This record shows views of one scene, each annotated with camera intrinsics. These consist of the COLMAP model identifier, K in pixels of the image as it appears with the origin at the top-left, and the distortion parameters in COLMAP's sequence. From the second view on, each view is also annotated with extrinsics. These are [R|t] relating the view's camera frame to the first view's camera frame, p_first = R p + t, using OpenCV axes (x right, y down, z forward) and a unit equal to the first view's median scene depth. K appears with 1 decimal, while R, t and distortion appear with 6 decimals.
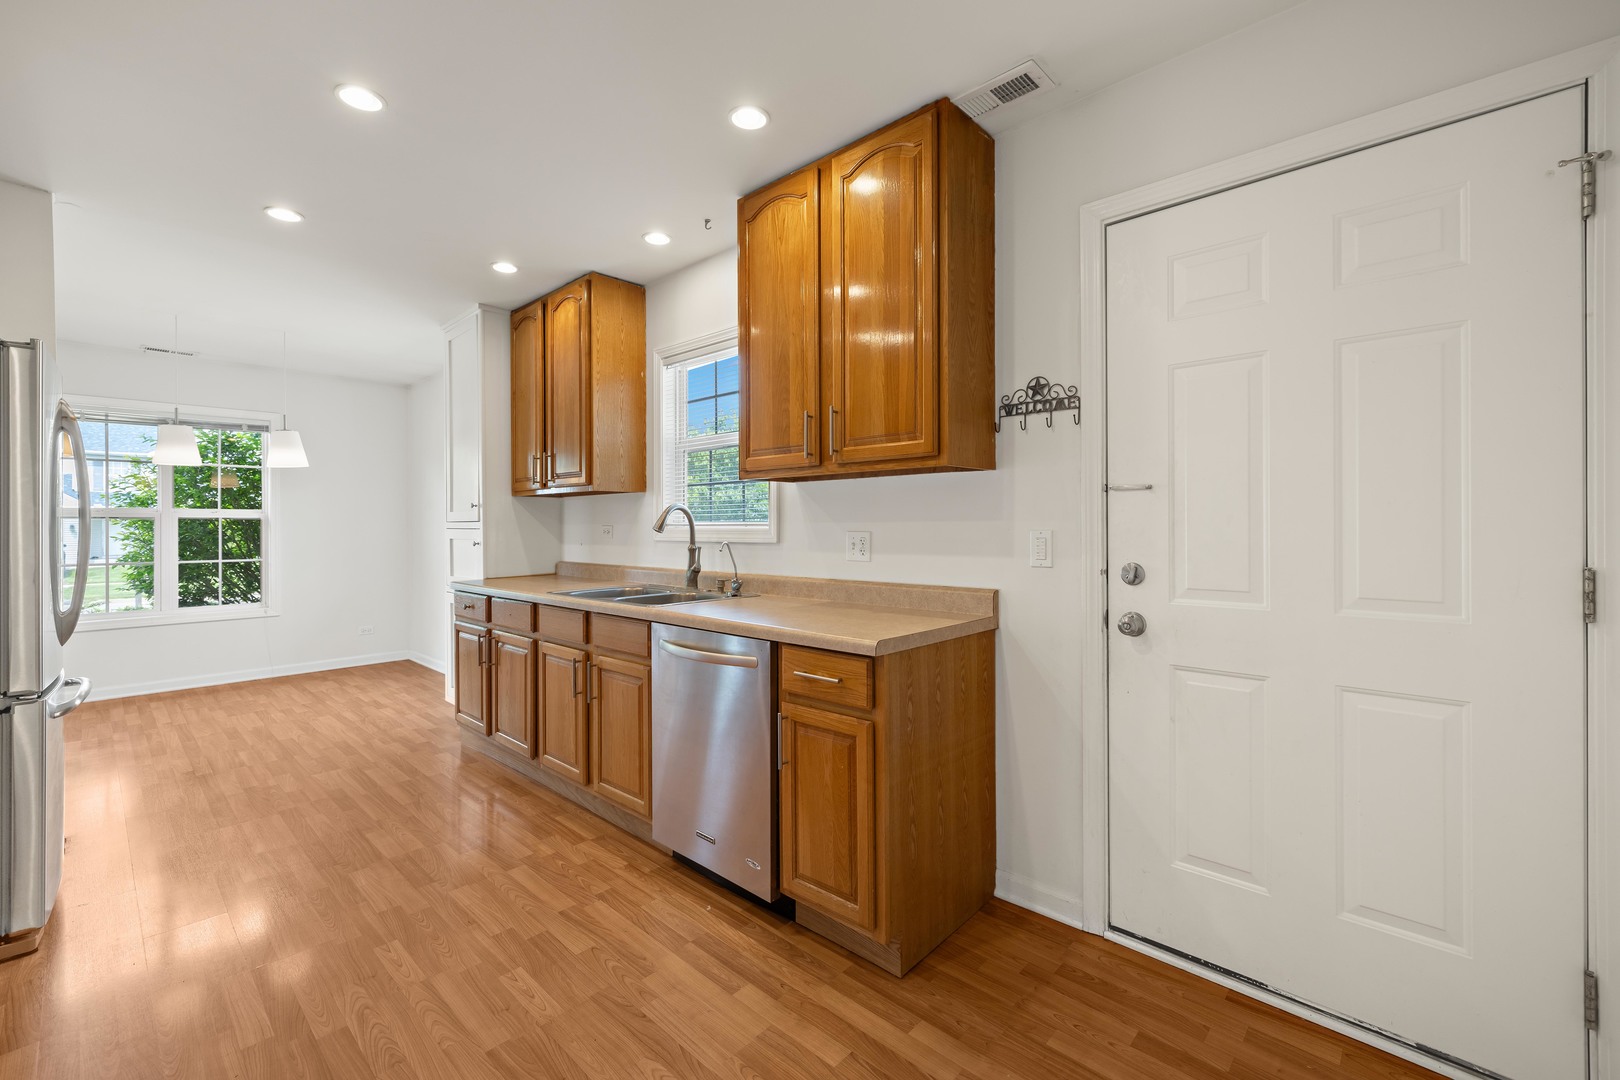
lens RADIAL K [[683.5, 0, 801.2], [0, 683.5, 528.4], [0, 0, 1]] dist [-0.001690, -0.000036]
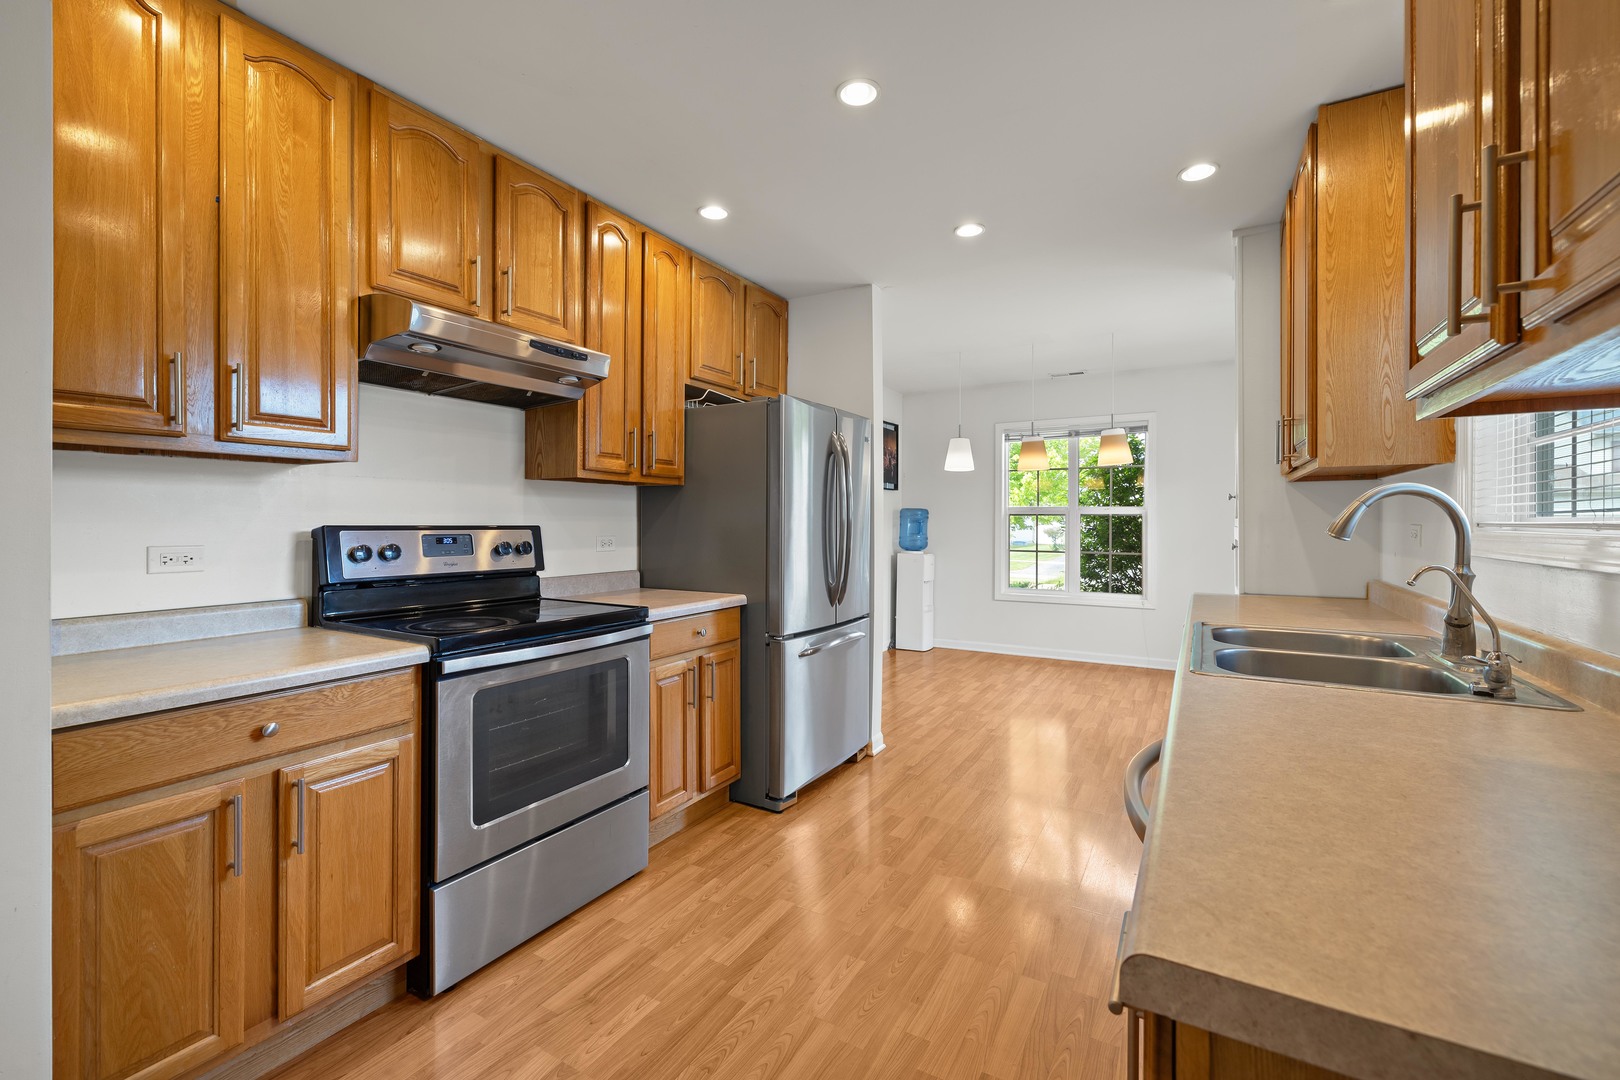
lens RADIAL K [[683.5, 0, 803.4], [0, 683.5, 526.0], [0, 0, 1]] dist [-0.001690, -0.000036]
pose [[0.230431, 0.006949, -0.973064, 0.260539], [-0.003518, 0.999974, 0.006308, -0.007164], [0.973082, 0.001969, 0.230449, 0.594148]]
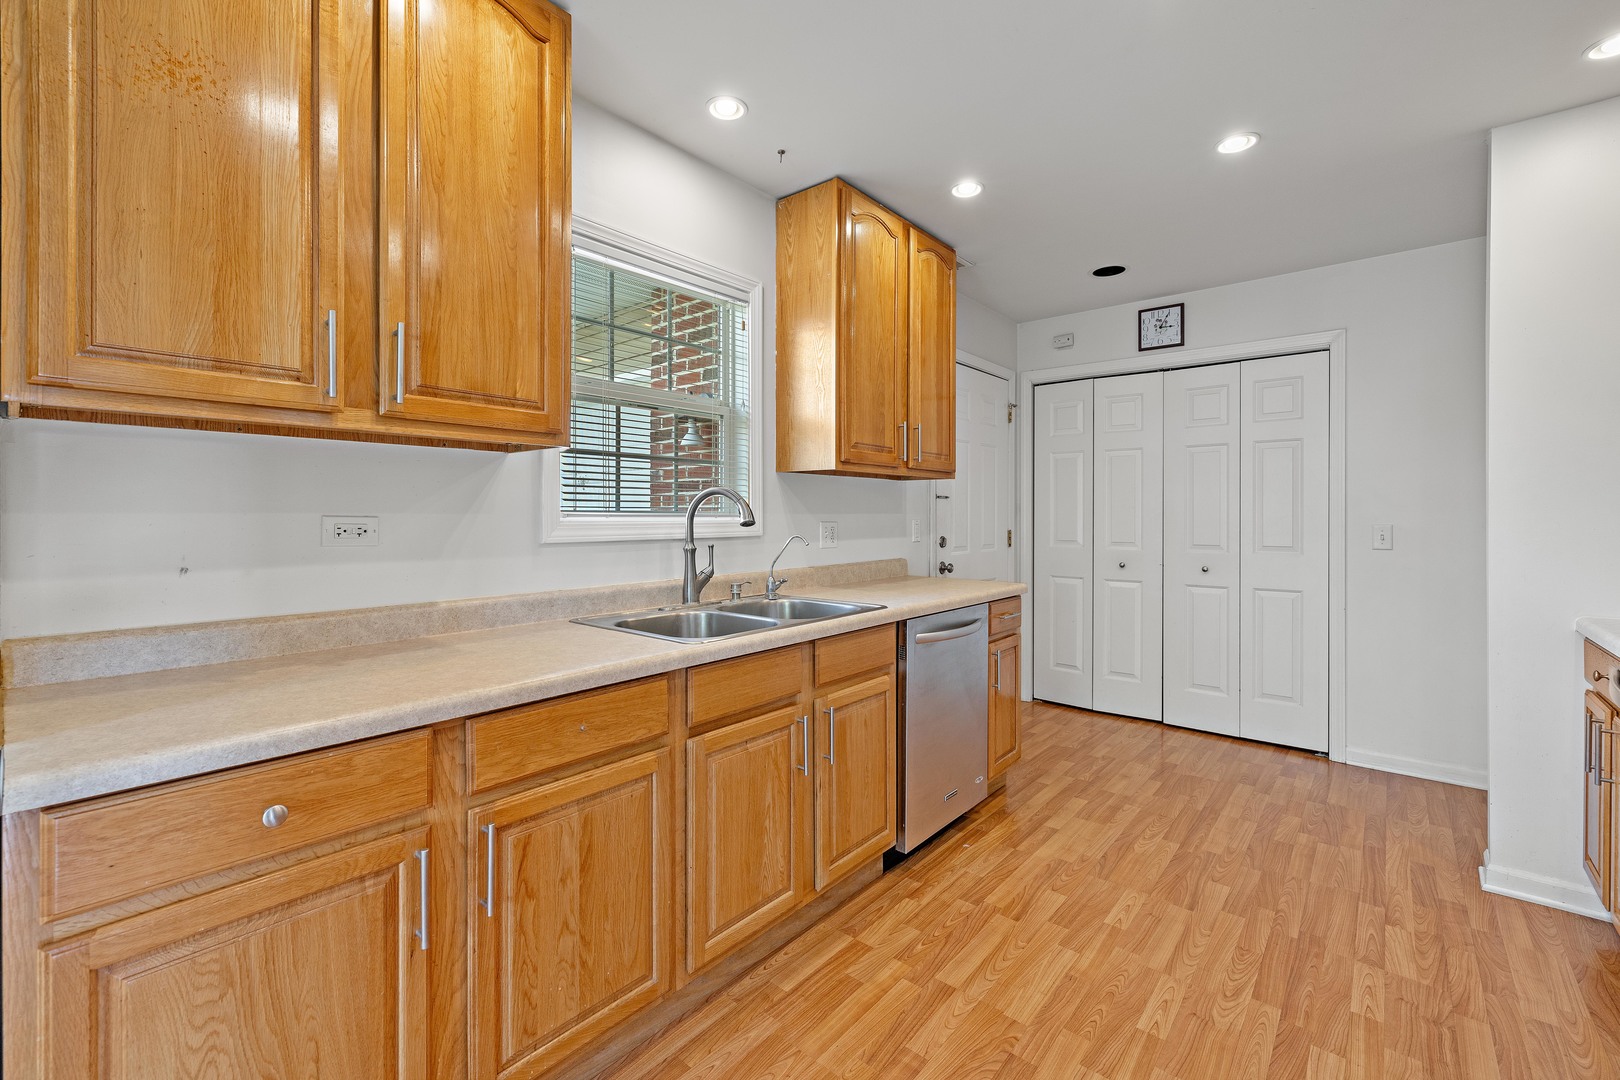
lens RADIAL K [[683.5, 0, 810.2], [0, 683.5, 528.0], [0, 0, 1]] dist [-0.001690, -0.000036]
pose [[-0.057491, -0.012923, 0.998262, -1.167138], [0.003235, 0.999909, 0.013131, -0.000948], [-0.998341, 0.003985, -0.057444, 1.218867]]
